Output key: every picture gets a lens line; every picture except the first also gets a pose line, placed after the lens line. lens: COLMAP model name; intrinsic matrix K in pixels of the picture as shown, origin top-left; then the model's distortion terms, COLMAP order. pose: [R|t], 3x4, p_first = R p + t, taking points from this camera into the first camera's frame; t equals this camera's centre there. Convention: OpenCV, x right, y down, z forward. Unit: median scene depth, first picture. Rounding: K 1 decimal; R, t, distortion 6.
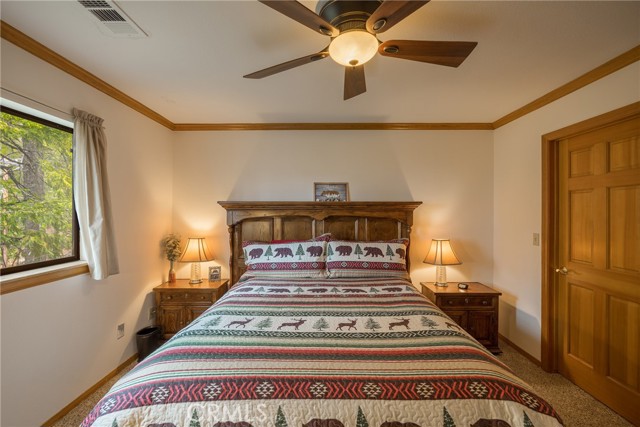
lens RADIAL K [[275.8, 0, 318.1], [0, 275.8, 216.1], [0, 0, 1]] dist [0.003090, 0.000094]
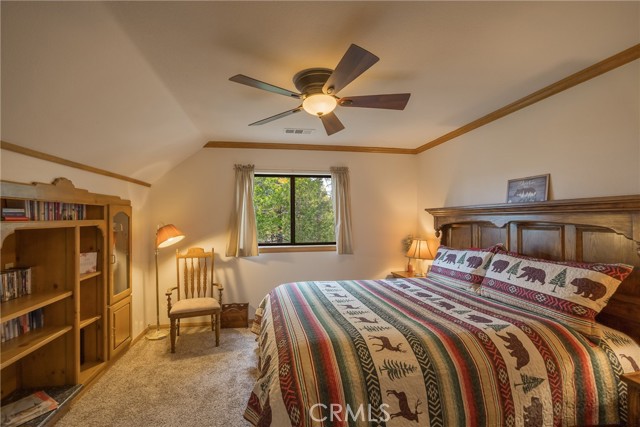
lens RADIAL K [[275.8, 0, 316.6], [0, 275.8, 215.7], [0, 0, 1]] dist [0.003090, 0.000094]
pose [[0.229731, -0.015170, -0.973136, 0.724191], [-0.010529, 0.999781, -0.018071, 0.002143], [0.973197, 0.014398, 0.229521, 0.312559]]
